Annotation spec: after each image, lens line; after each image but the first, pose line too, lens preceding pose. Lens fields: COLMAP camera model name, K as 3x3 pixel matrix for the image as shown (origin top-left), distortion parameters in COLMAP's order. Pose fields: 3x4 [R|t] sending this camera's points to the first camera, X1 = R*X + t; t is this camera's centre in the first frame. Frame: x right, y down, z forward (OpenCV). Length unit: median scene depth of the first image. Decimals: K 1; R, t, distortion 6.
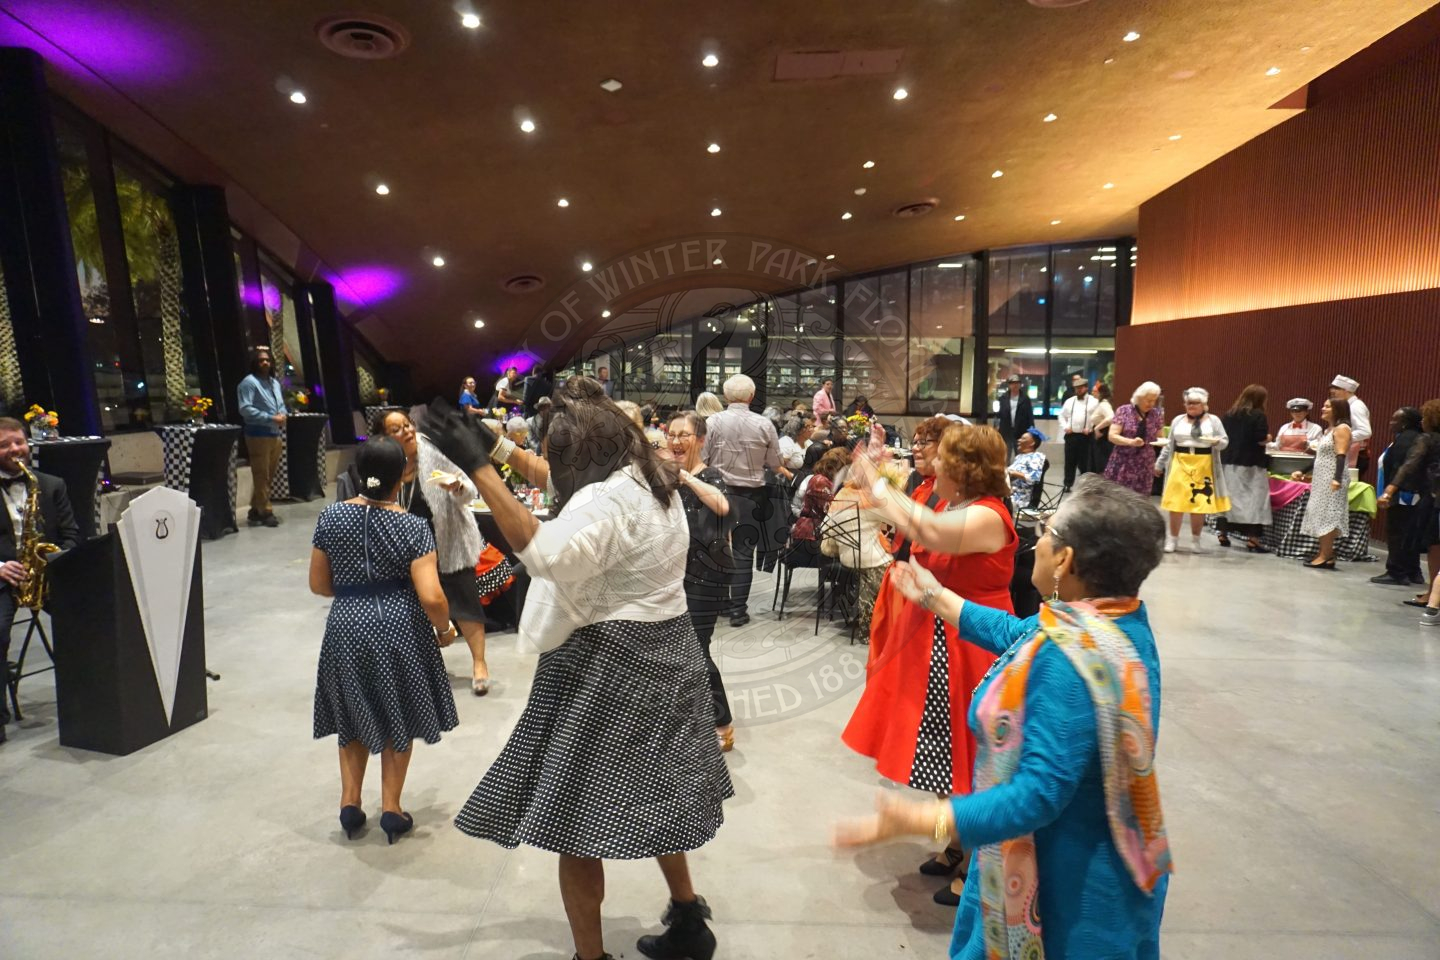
lens RADIAL K [[940.3, 0, 725.3], [0, 940.3, 502.3], [0, 0, 1]] dist [-0.058181, 0.043293]
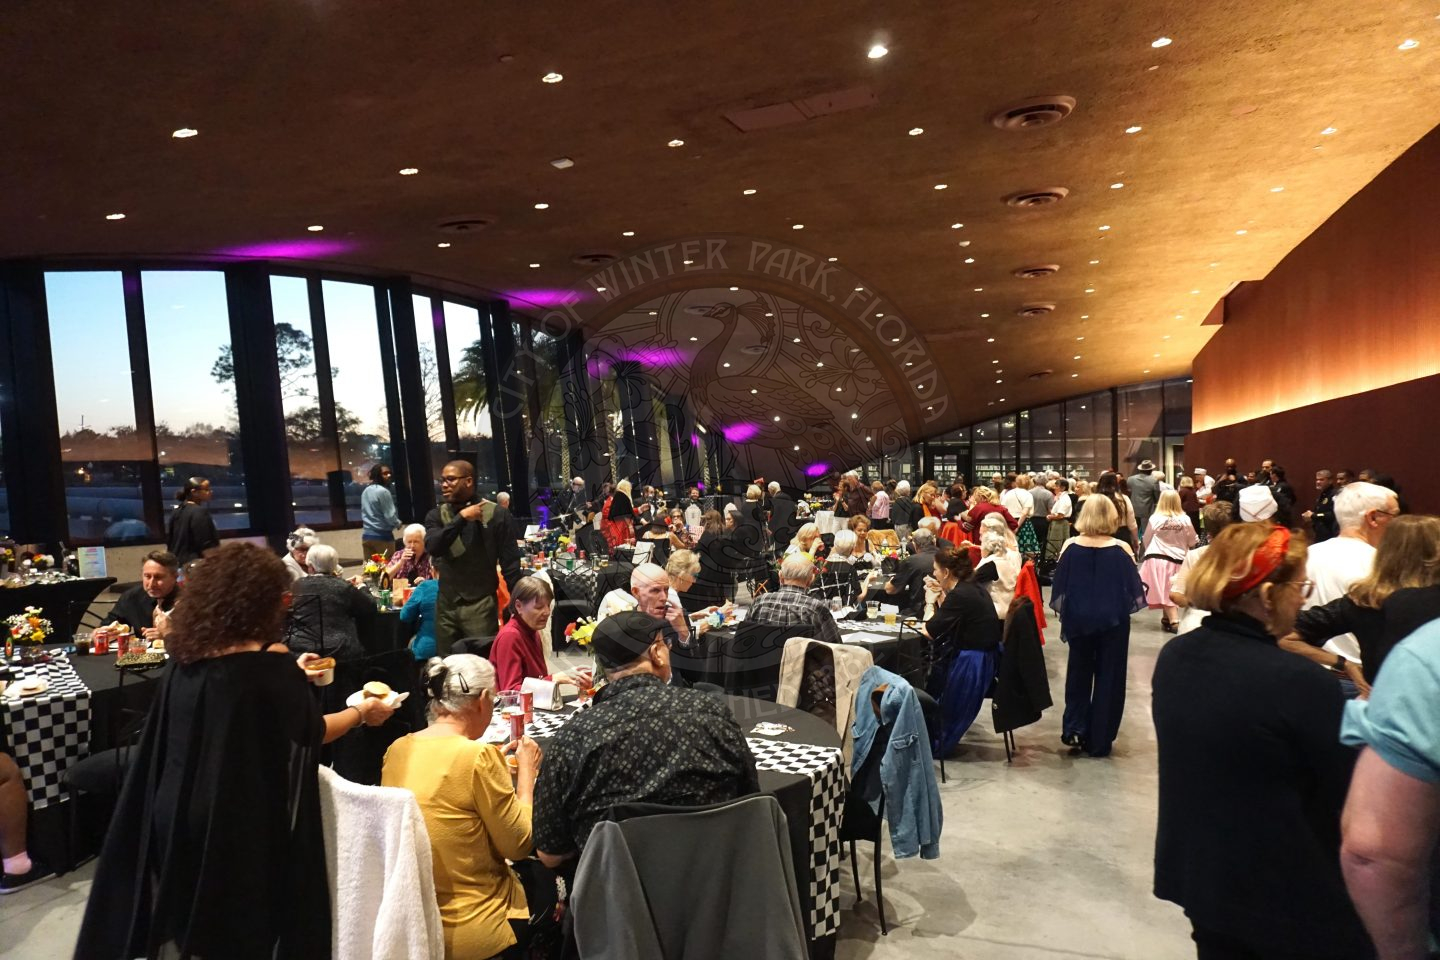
lens RADIAL K [[940.3, 0, 725.3], [0, 940.3, 502.3], [0, 0, 1]] dist [-0.058181, 0.043293]
pose [[0.947074, -0.019303, -0.320433, 0.559781], [-0.013675, 0.994858, -0.100349, 0.293480], [0.320723, 0.099419, 0.941941, -2.251343]]
